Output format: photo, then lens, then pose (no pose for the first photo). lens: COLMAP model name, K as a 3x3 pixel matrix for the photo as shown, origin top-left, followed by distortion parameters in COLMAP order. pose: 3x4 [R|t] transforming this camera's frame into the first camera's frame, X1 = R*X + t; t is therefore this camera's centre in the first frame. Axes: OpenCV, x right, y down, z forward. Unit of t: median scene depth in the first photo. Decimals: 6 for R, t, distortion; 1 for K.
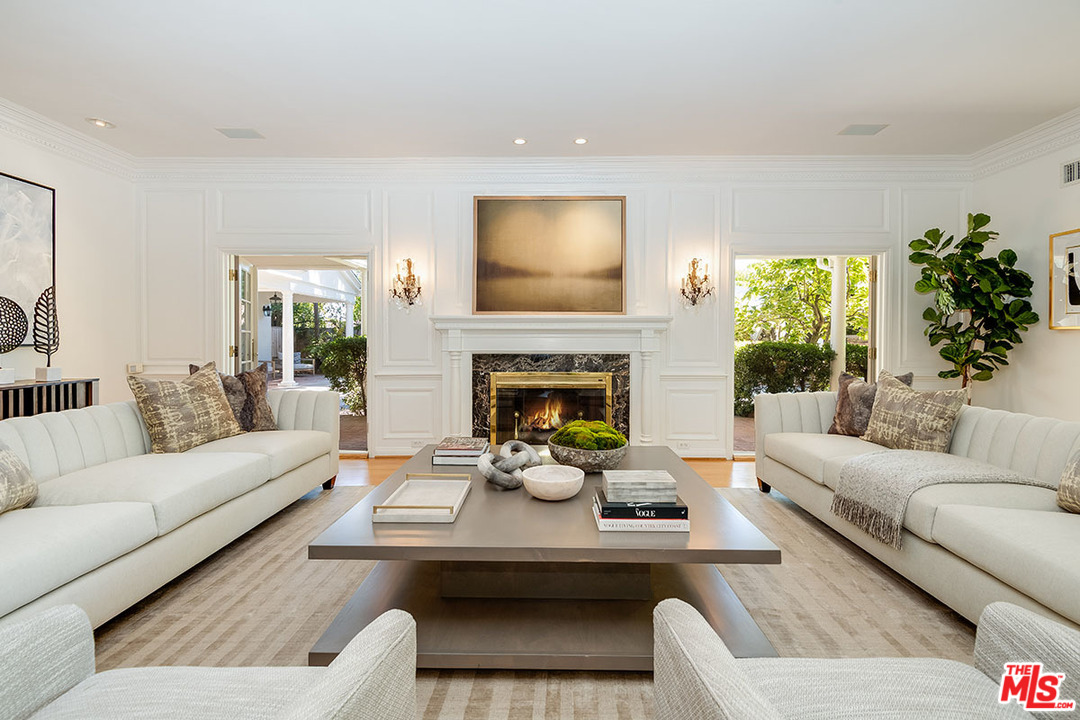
lens RADIAL K [[491.3, 0, 549.3], [0, 491.3, 340.5], [0, 0, 1]] dist [0.009879, -0.004291]
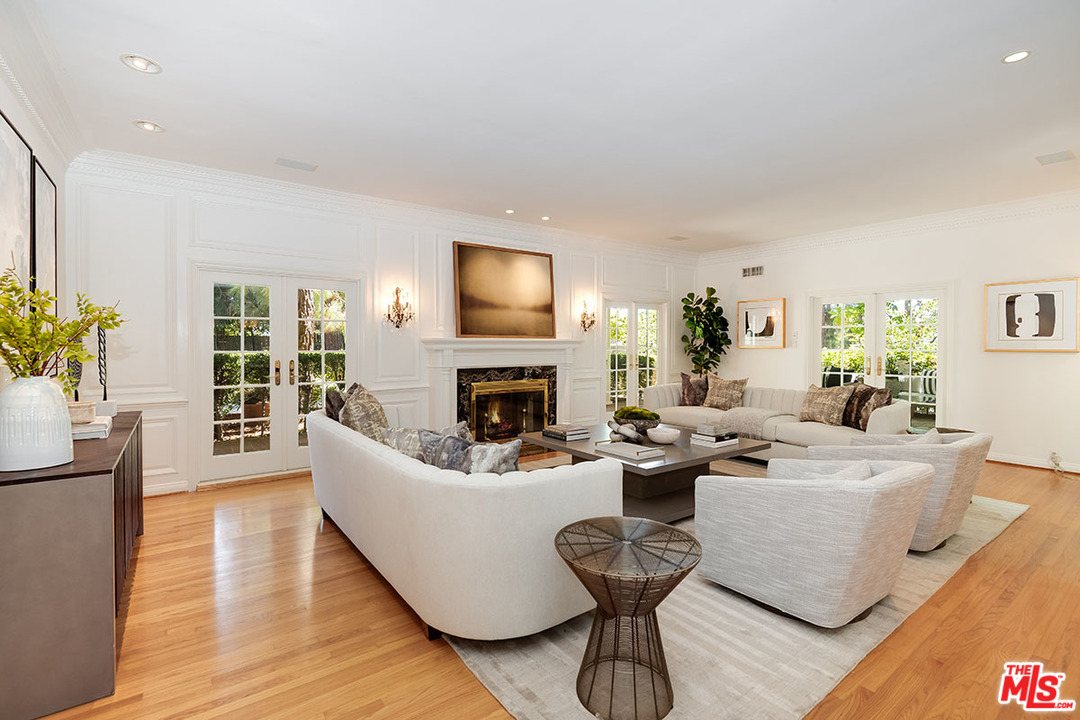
lens RADIAL K [[491.3, 0, 534.4], [0, 491.3, 350.3], [0, 0, 1]] dist [0.009879, -0.004291]
pose [[0.804735, -0.010184, 0.593547, -0.741278], [0.005429, 0.999937, 0.009796, -0.031450], [-0.593609, -0.004661, 0.804740, -0.119362]]
